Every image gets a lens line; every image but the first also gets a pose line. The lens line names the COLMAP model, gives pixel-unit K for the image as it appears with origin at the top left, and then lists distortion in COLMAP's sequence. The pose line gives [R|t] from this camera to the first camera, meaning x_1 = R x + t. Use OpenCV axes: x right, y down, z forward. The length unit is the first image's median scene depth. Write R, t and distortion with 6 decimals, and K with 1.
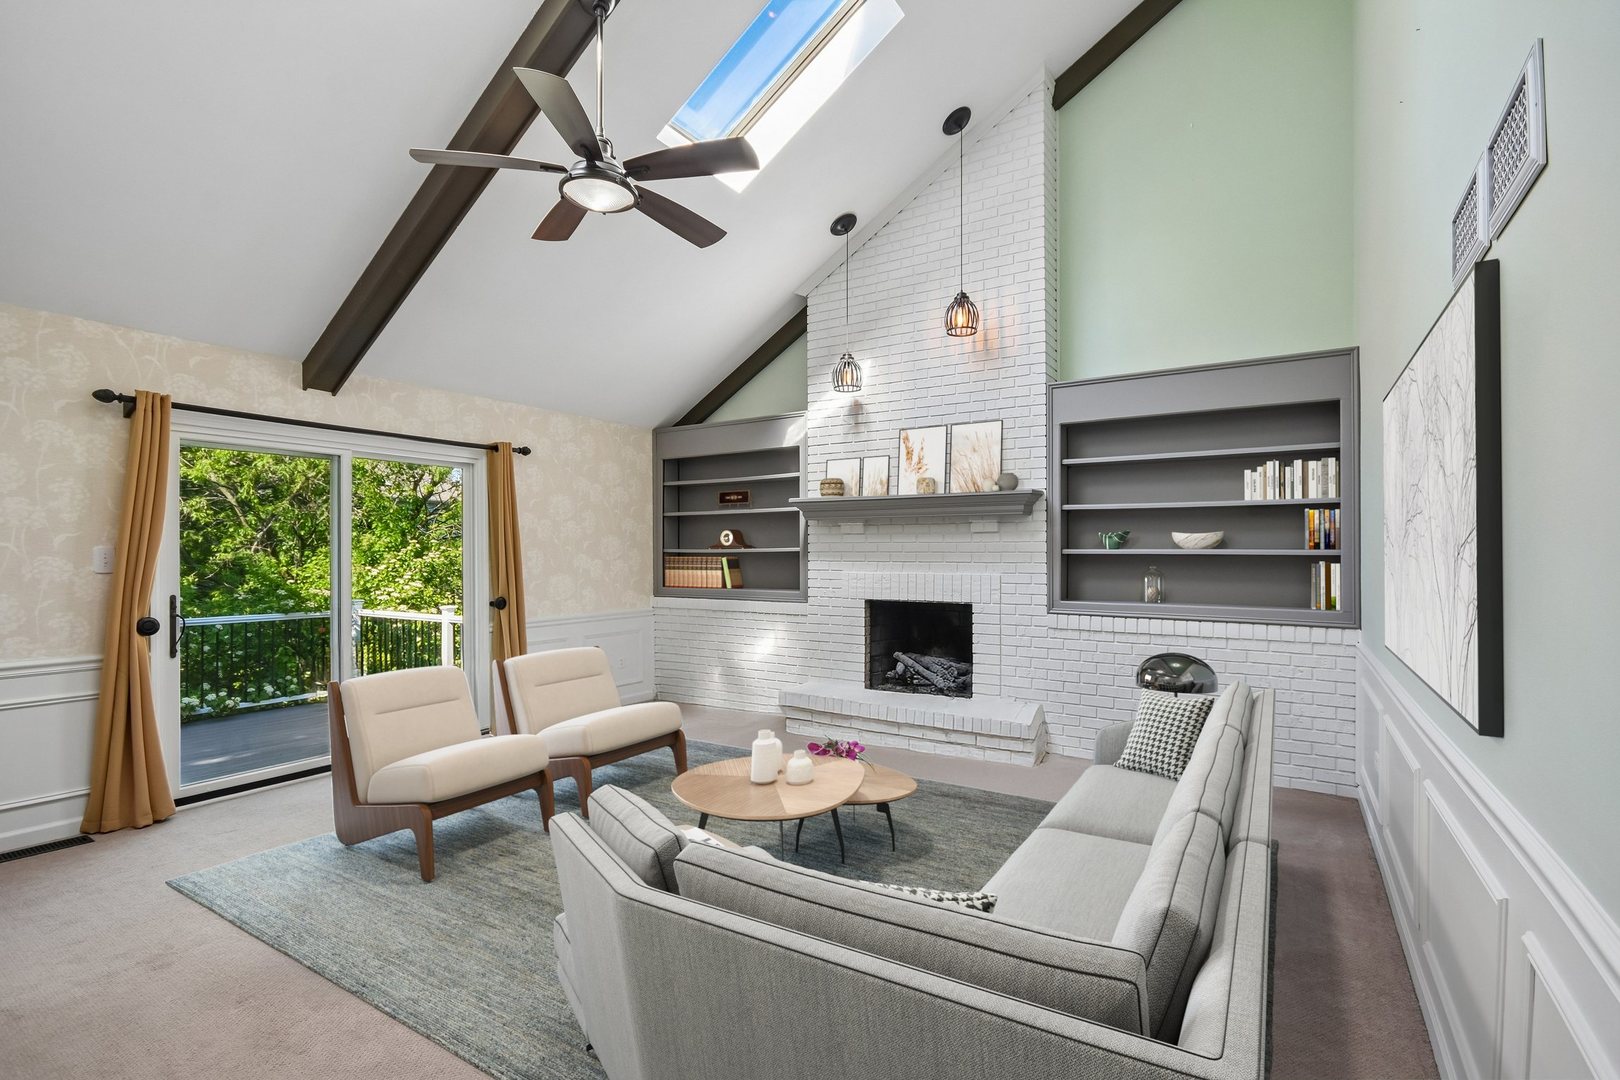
lens RADIAL K [[754.7, 0, 813.7], [0, 754.7, 549.8], [0, 0, 1]] dist [-0.000365, -0.000049]
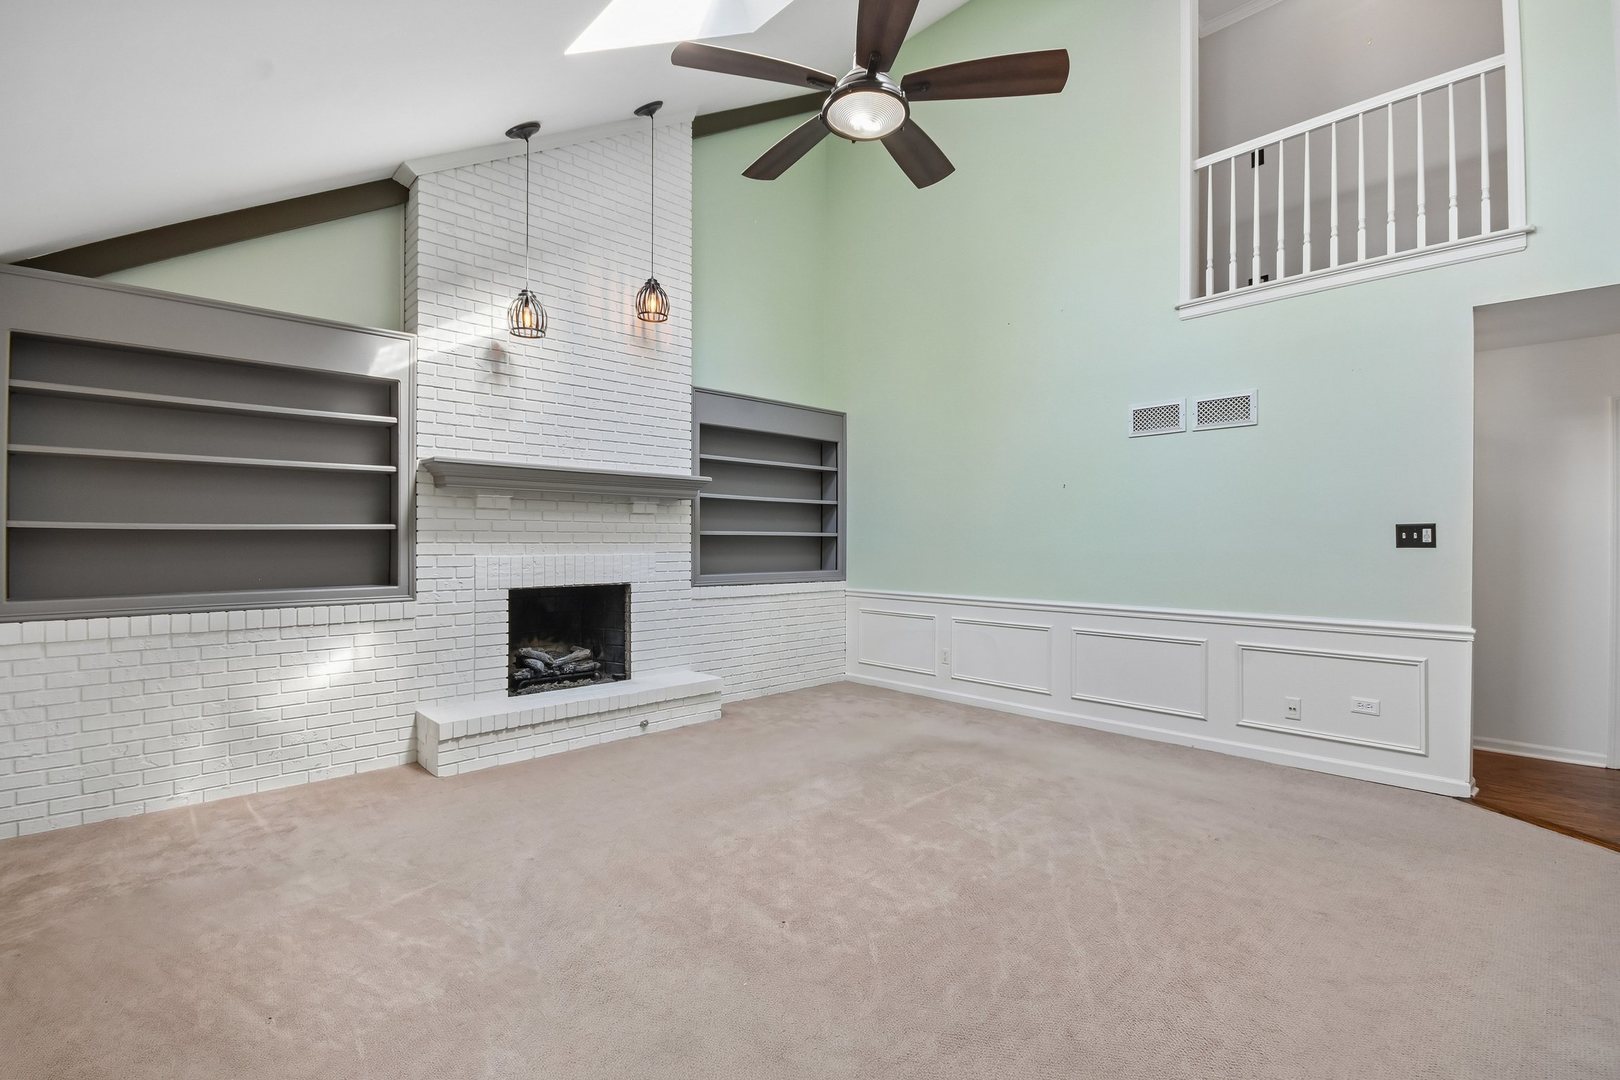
lens RADIAL K [[719.3, 0, 824.3], [0, 719.3, 537.9], [0, 0, 1]] dist [0.001179, -0.009415]
pose [[0.235817, 0.003357, 0.971792, -0.637003], [-0.004159, 0.999988, -0.002445, 0.010987], [-0.971789, -0.003465, 0.235828, 0.496755]]
